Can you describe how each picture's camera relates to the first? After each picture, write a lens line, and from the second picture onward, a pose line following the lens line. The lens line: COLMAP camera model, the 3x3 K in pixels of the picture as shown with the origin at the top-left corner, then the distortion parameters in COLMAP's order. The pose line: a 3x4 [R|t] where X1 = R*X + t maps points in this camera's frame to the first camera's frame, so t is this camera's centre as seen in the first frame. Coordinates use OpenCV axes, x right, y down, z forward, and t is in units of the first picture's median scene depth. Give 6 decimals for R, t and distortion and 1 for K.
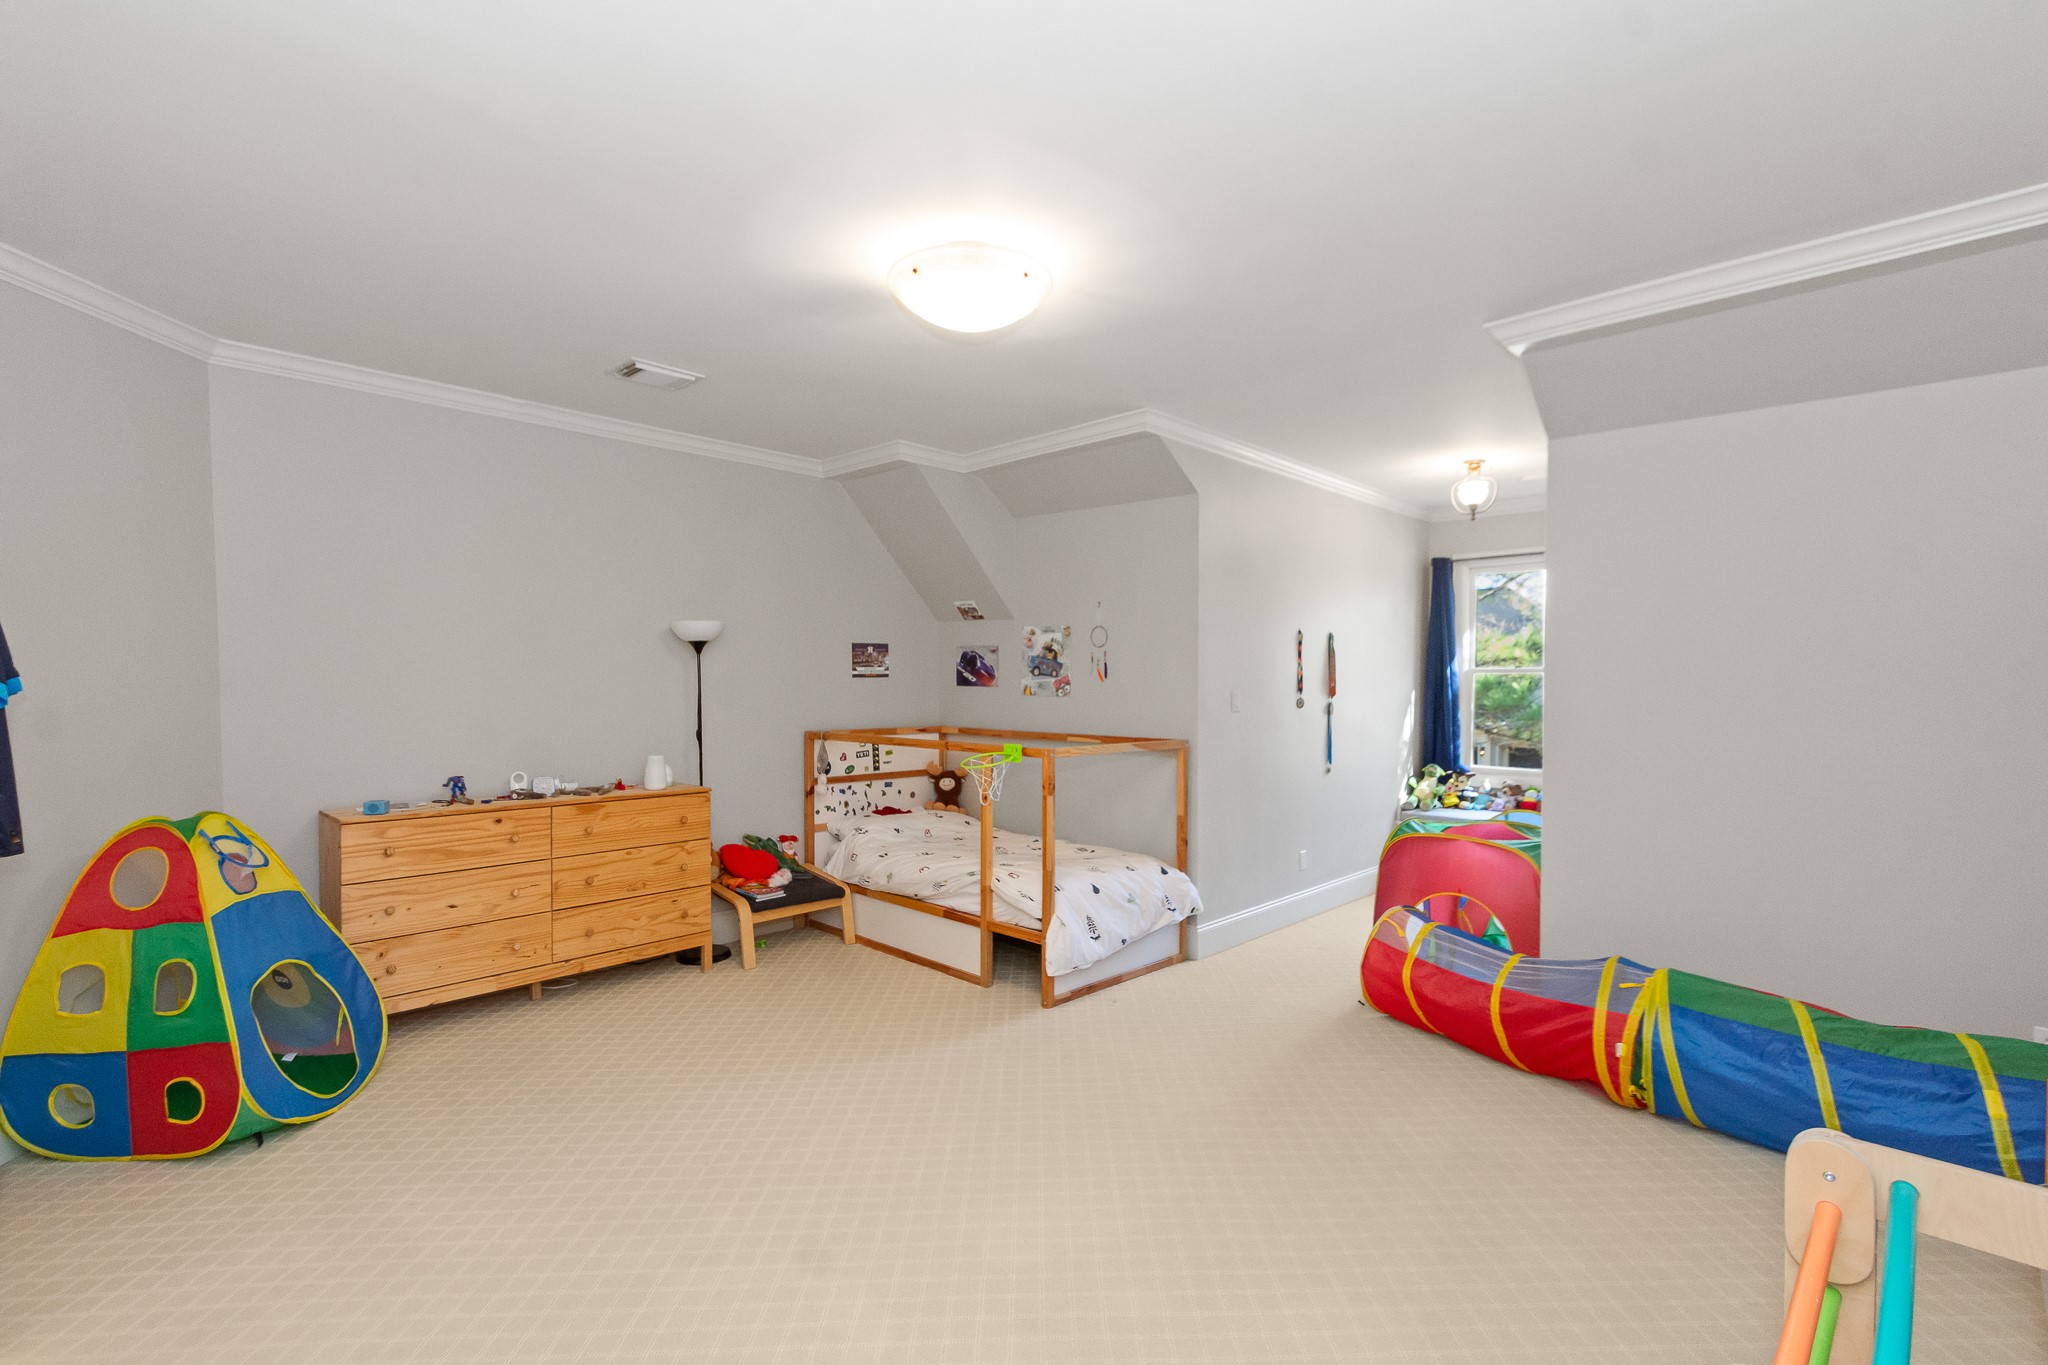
lens RADIAL K [[919.9, 0, 1019.6], [0, 919.9, 689.0], [0, 0, 1]] dist [0.001915, -0.000624]
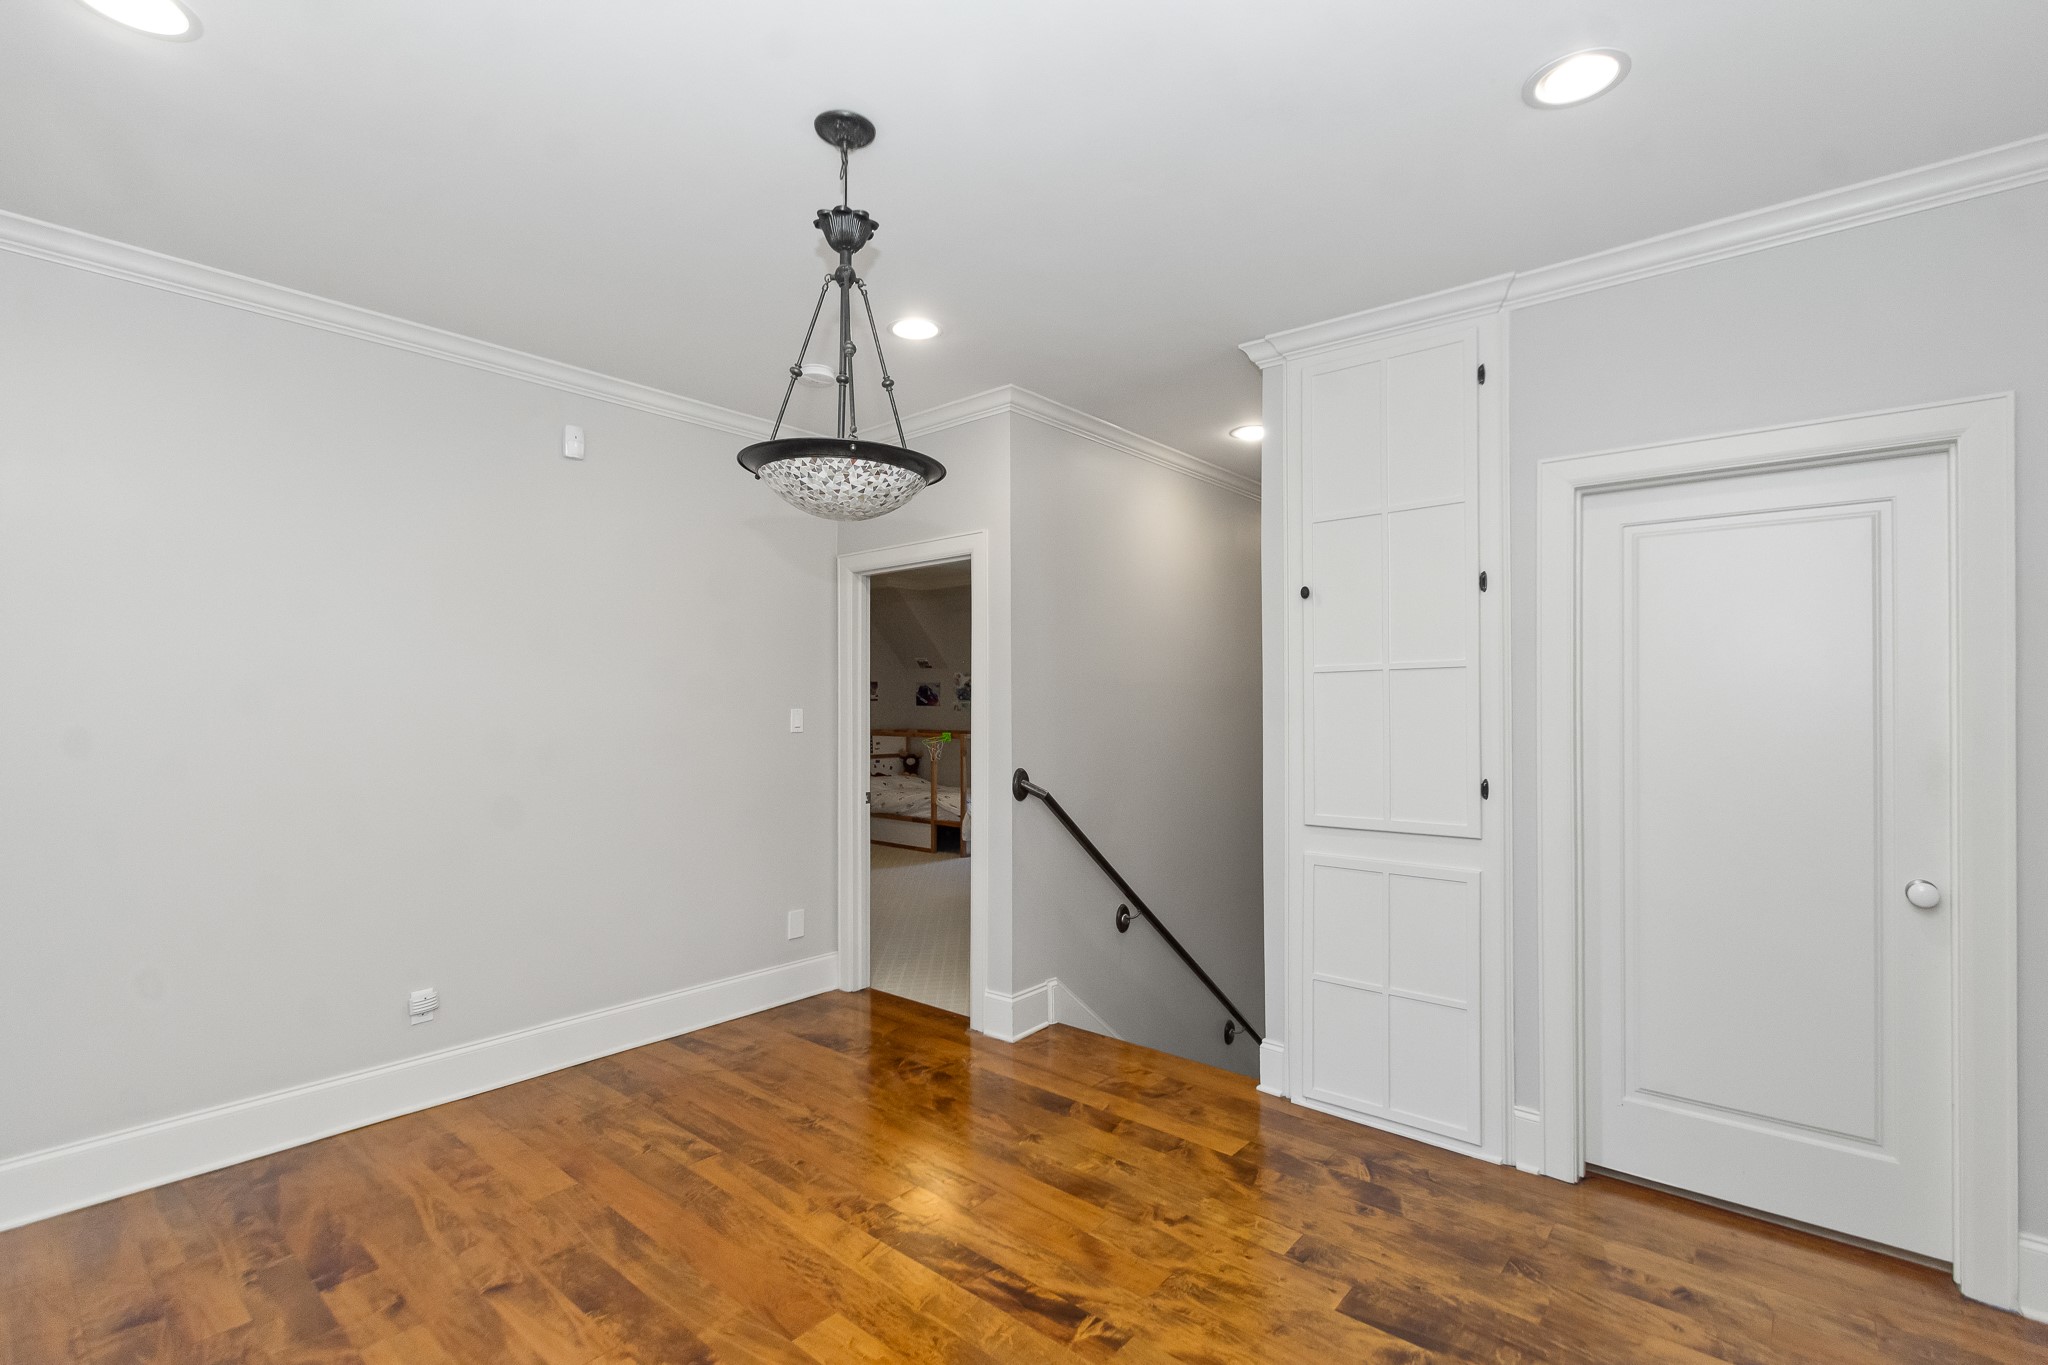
lens RADIAL K [[919.9, 0, 1019.6], [0, 919.9, 689.0], [0, 0, 1]] dist [0.001915, -0.000624]
pose [[0.998117, -0.000255, 0.061341, 0.021972], [0.001517, 0.999788, -0.020532, 0.001873], [-0.061322, 0.020587, 0.997906, -0.809286]]
